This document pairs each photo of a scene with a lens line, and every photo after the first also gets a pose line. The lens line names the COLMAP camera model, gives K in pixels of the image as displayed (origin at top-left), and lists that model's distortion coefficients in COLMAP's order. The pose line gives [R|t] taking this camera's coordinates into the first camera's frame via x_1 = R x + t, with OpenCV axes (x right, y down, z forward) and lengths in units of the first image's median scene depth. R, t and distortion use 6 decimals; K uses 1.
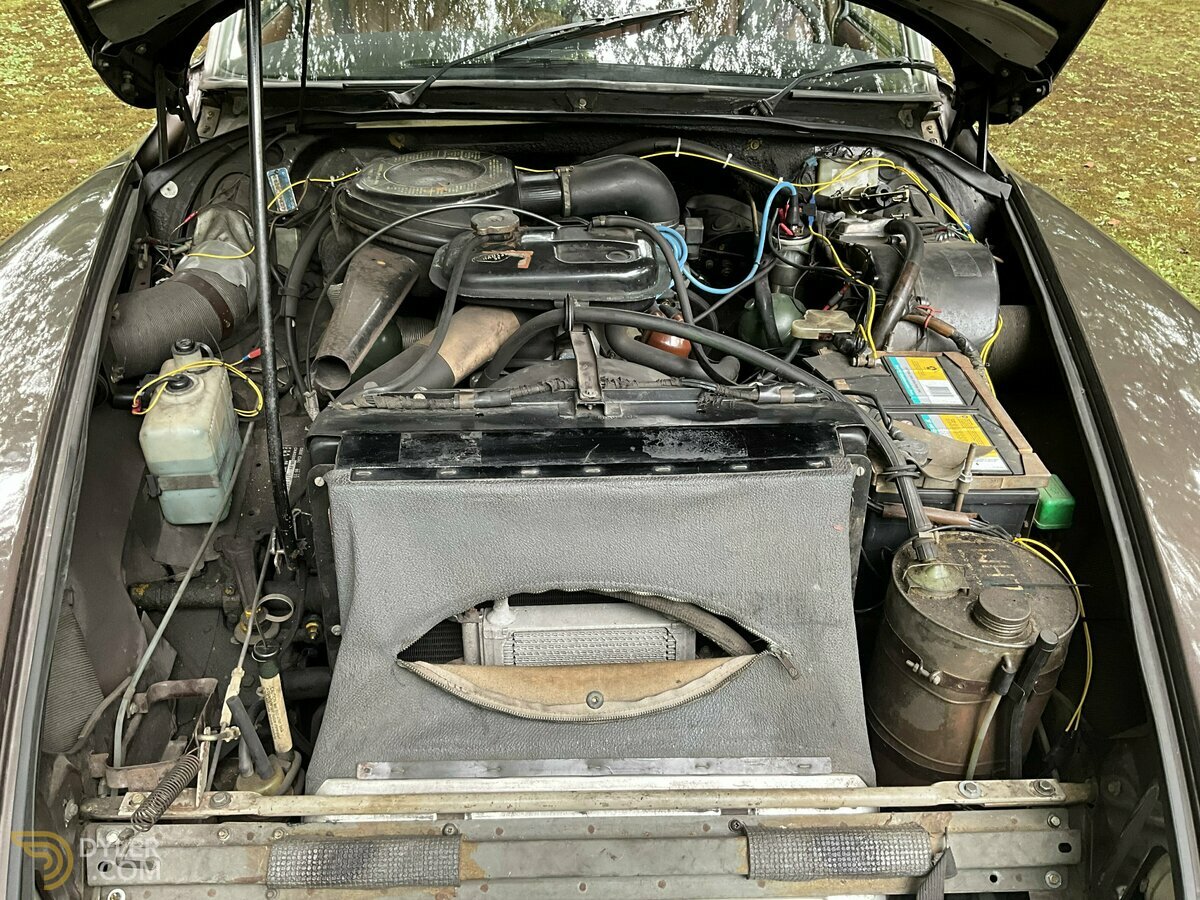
lens RADIAL K [[982.4, 0, 602.0], [0, 982.4, 451.7], [0, 0, 1]] dist [0.032803, -0.074813]
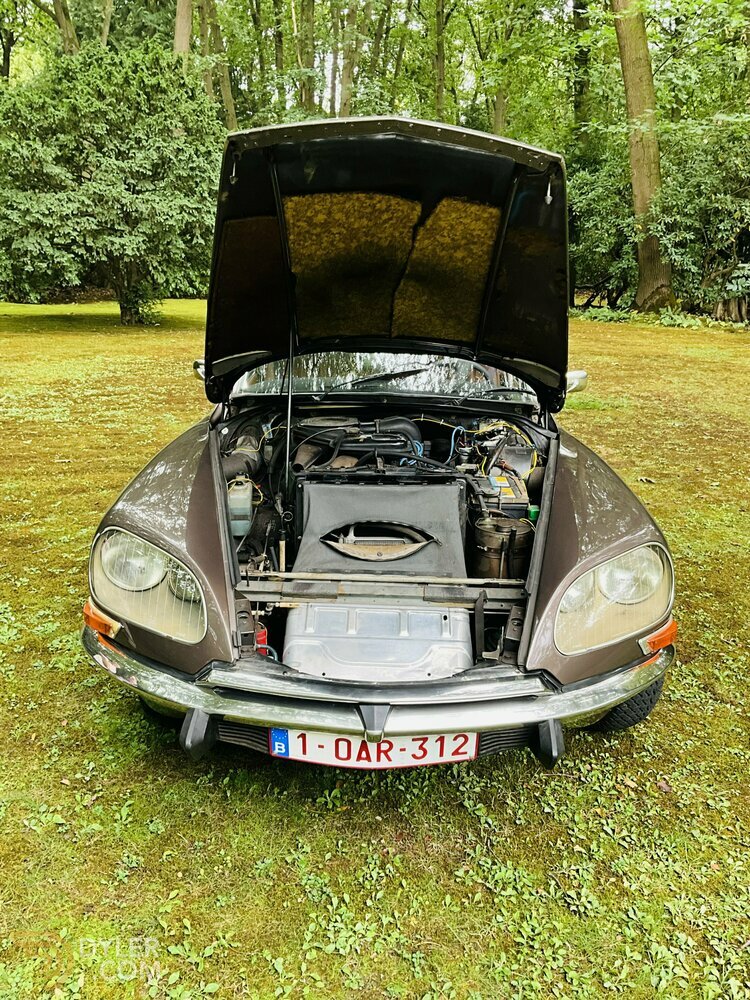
lens RADIAL K [[818.6, 0, 367.8], [0, 818.6, 482.2], [0, 0, 1]] dist [0.032803, -0.074813]
pose [[0.998070, 0.011567, -0.061017, 0.084679], [-0.030123, 0.949357, -0.312752, 0.642368], [0.054309, 0.313986, 0.947873, -1.198928]]
